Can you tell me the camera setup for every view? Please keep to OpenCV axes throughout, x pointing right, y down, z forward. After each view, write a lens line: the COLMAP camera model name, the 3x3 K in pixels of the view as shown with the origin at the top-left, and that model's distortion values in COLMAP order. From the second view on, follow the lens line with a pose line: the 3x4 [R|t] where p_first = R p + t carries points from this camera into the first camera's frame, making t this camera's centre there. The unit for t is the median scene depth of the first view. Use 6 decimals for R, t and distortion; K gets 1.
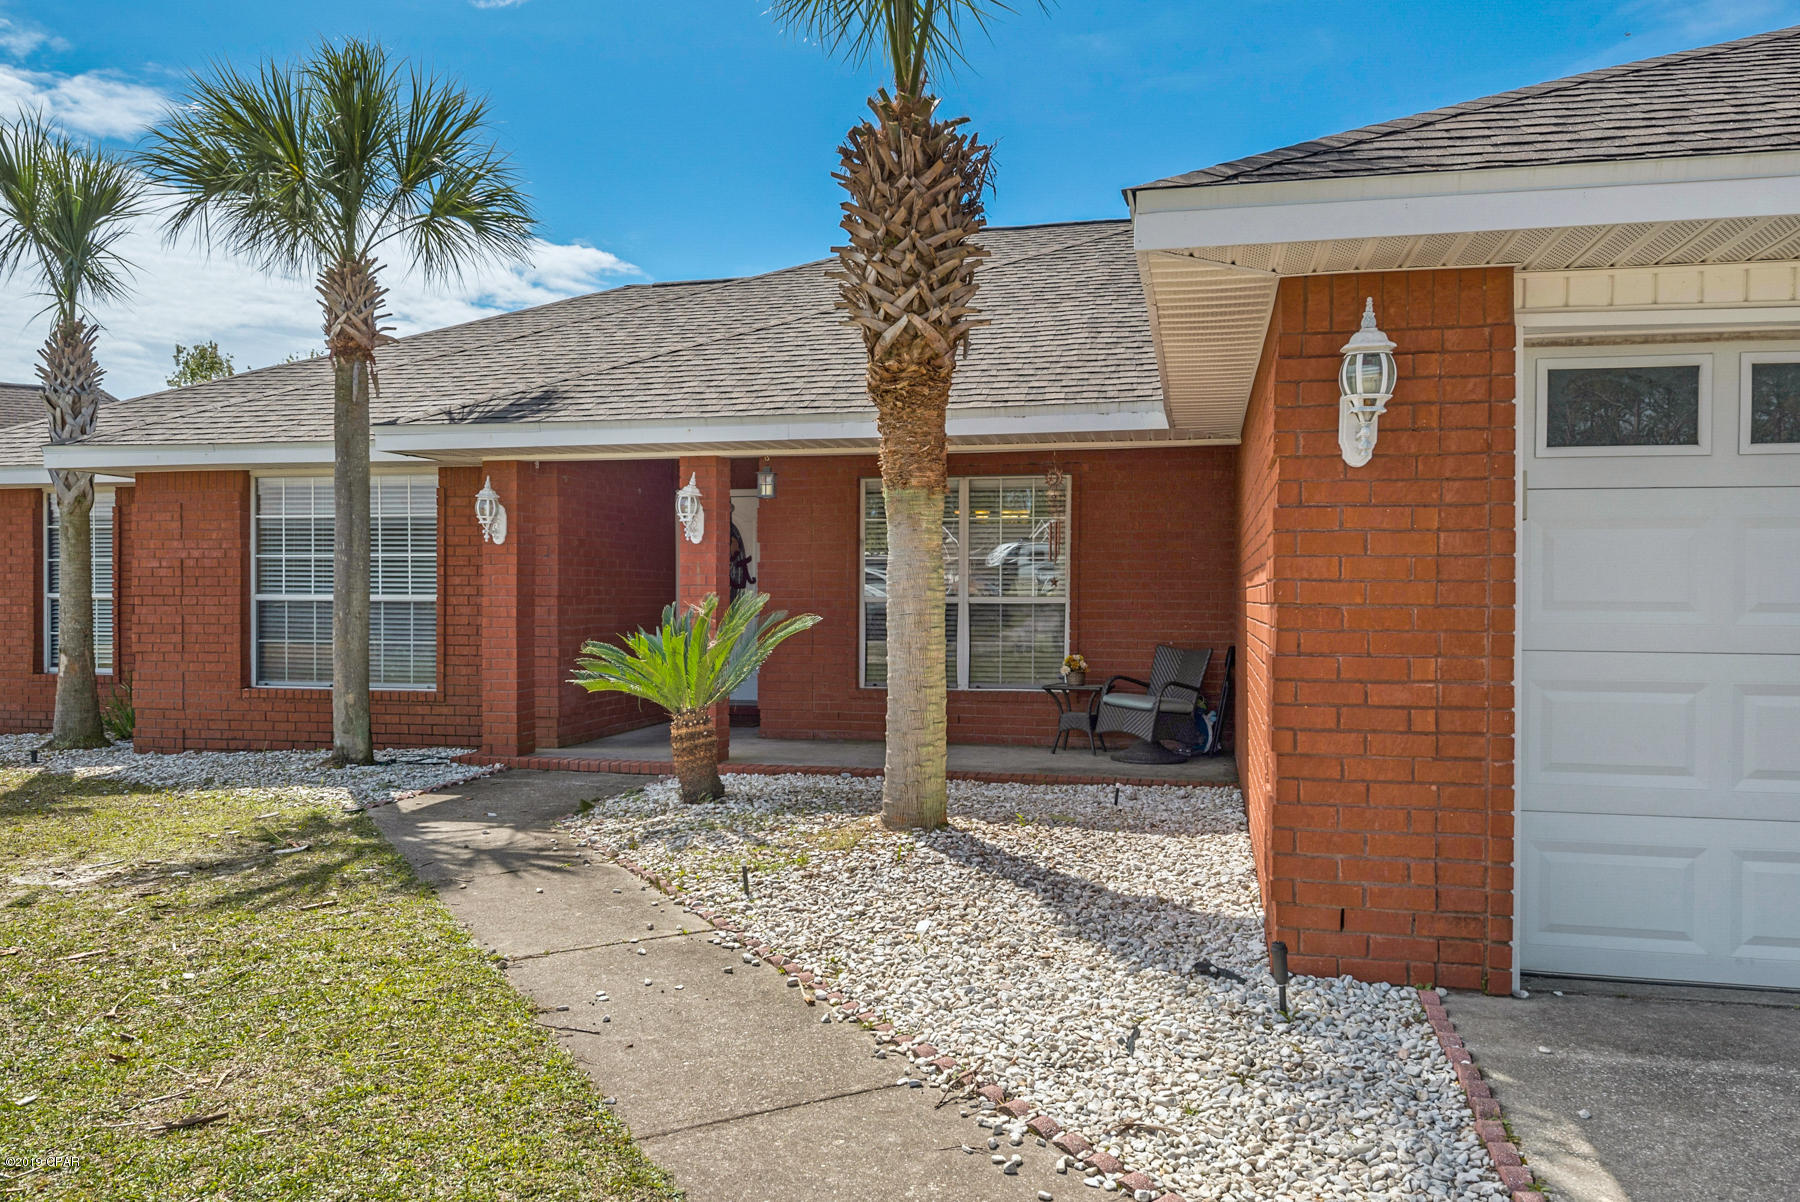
lens RADIAL K [[1350.2, 0, 900.0], [0, 1350.2, 601.0], [0, 0, 1]] dist [-0.002724, -0.002969]
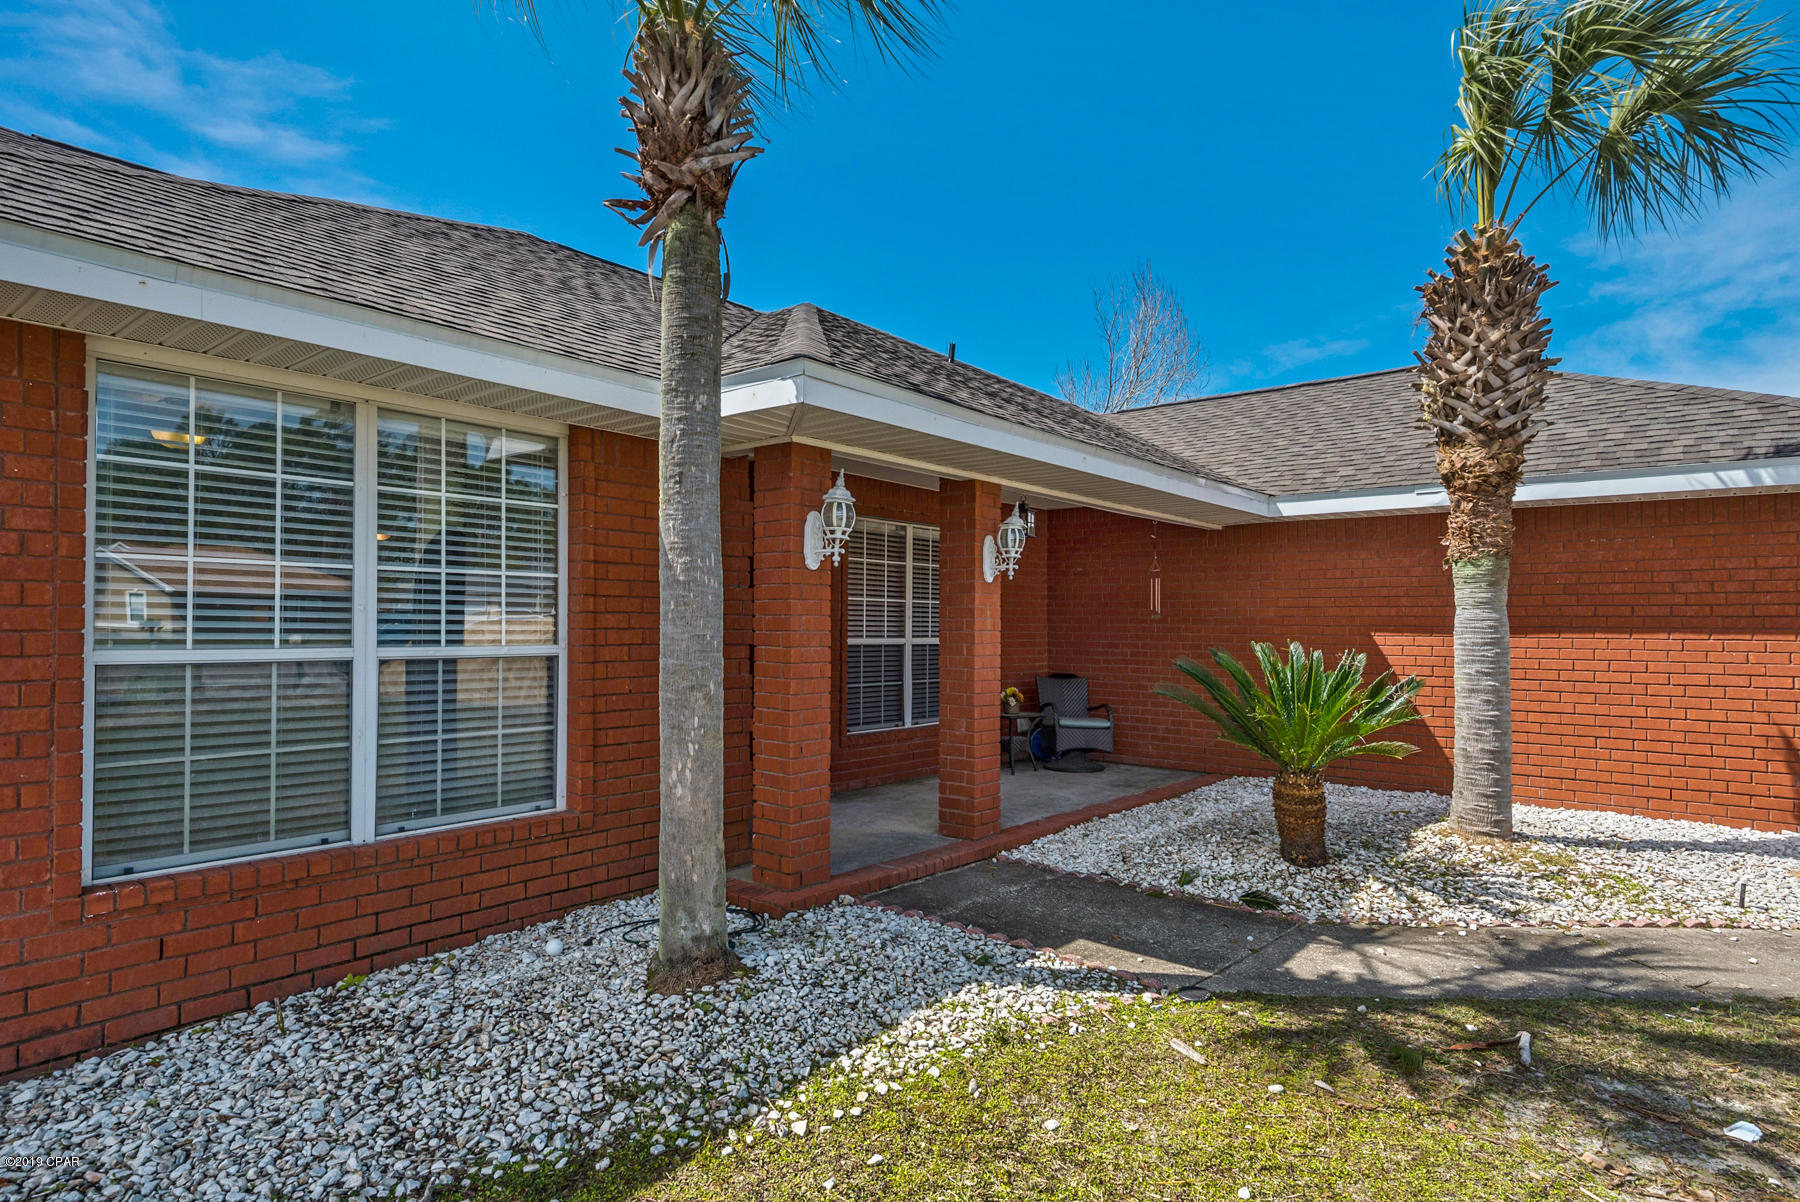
lens RADIAL K [[1001.2, 0, 908.4], [0, 1001.2, 613.6], [0, 0, 1]] dist [0.021906, 0.000453]
pose [[0.441064, 0.012827, 0.897384, -0.723893], [0.000631, 0.999893, -0.014602, -0.012628], [-0.897475, 0.007006, 0.441009, 0.736448]]
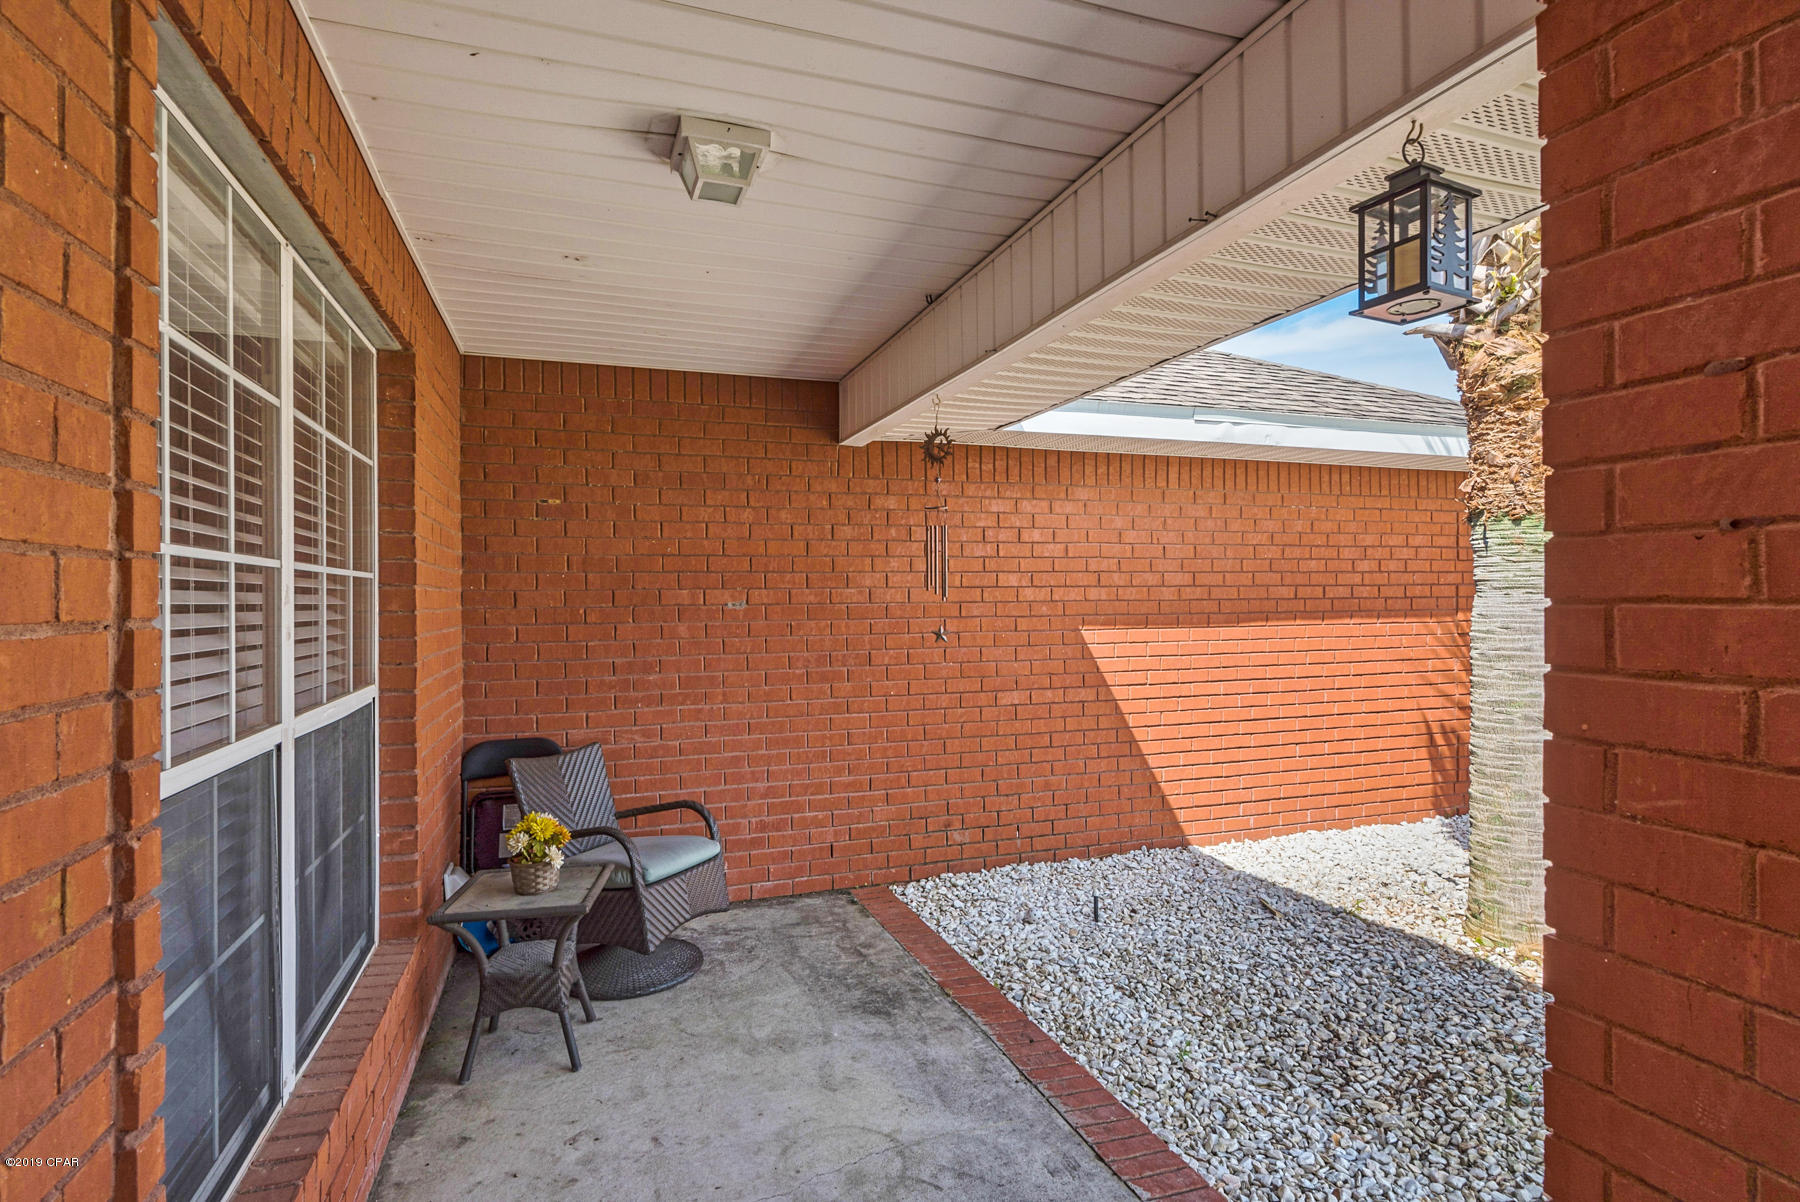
lens RADIAL K [[907.9, 0, 900.0], [0, 907.9, 601.0], [0, 0, 1]] dist [0.004165, -0.000206]
pose [[-0.529228, 0.001347, 0.848479, -0.179908], [0.015527, 0.999847, 0.008097, -0.028050], [-0.848338, 0.017460, -0.529168, 1.107196]]
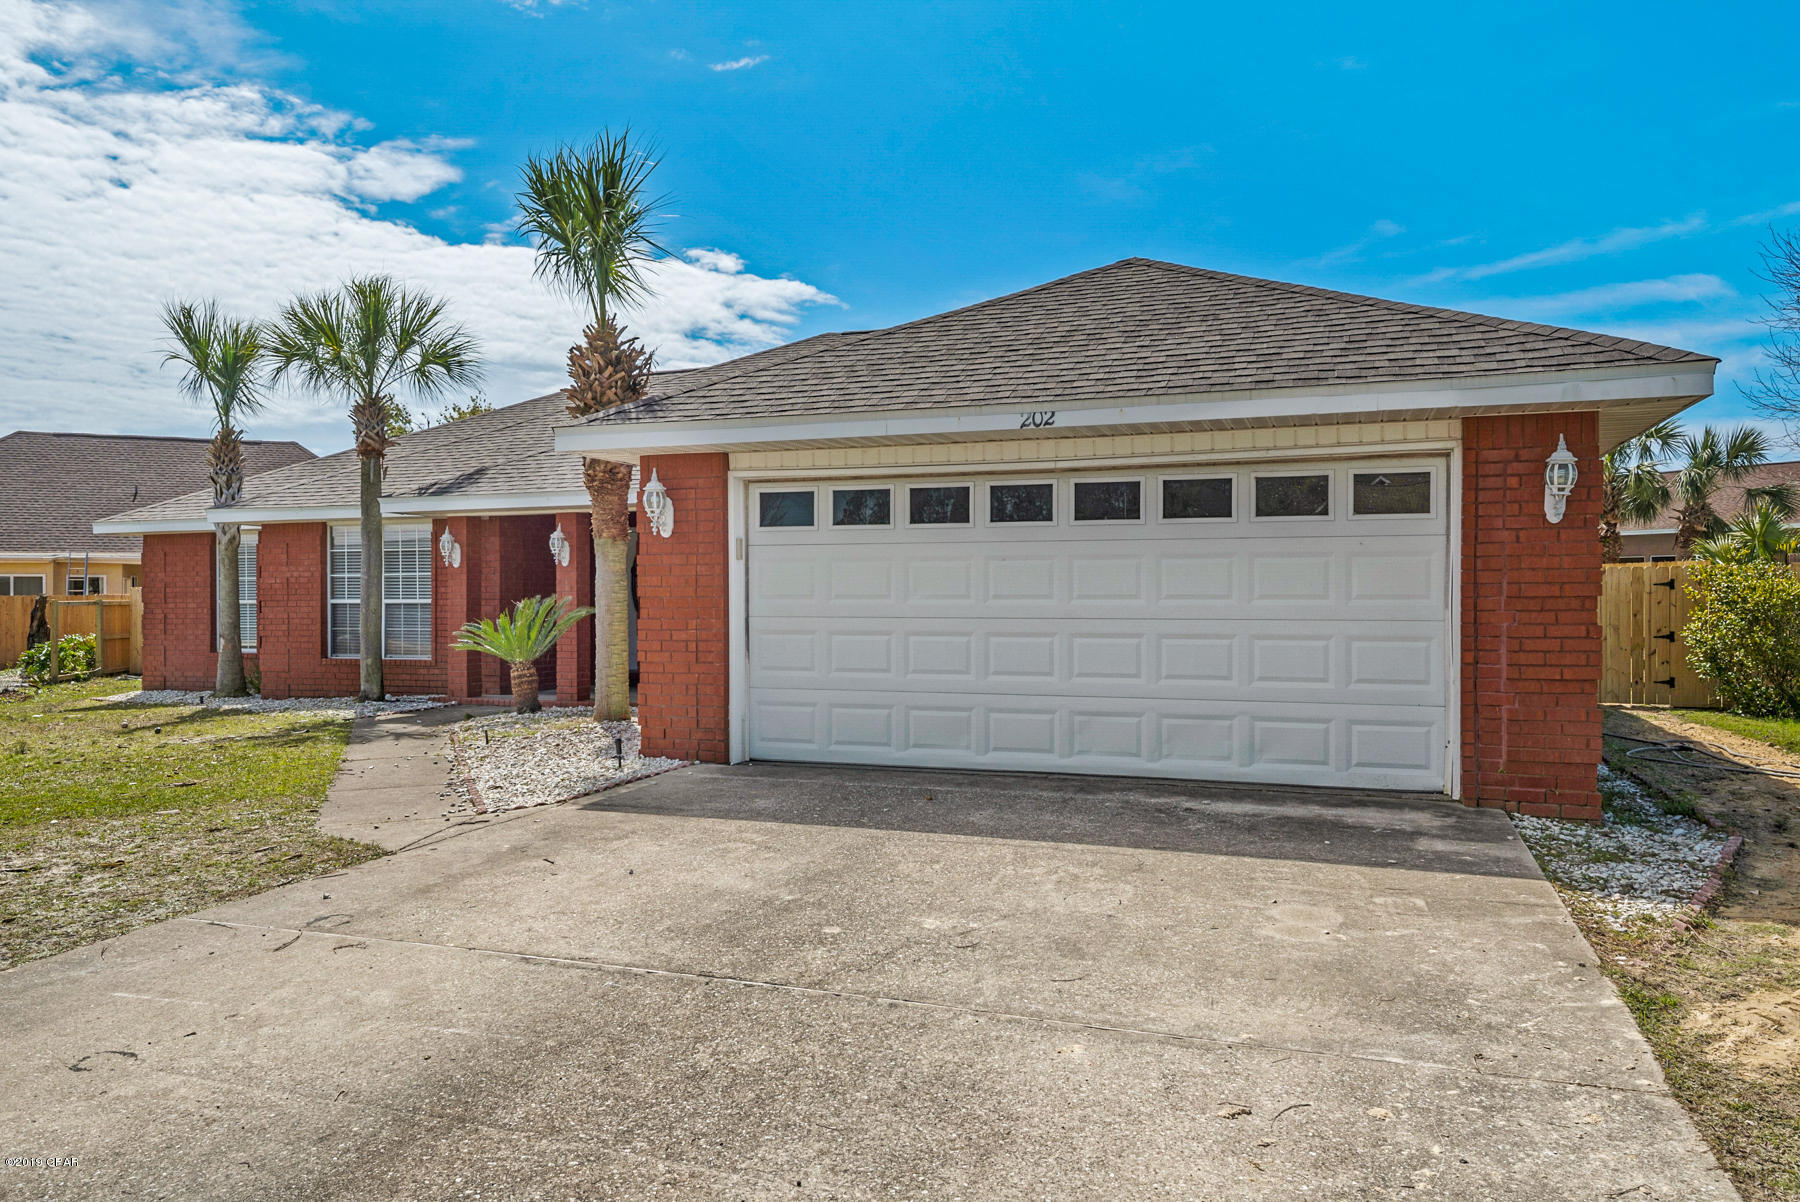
lens RADIAL K [[1342.1, 0, 900.0], [0, 1342.1, 601.0], [0, 0, 1]] dist [-0.001917, -0.093050]
pose [[0.991122, -0.005909, -0.132827, 0.447533], [0.005109, 0.999967, -0.006358, 0.011439], [0.132860, 0.005623, 0.991119, -0.531847]]
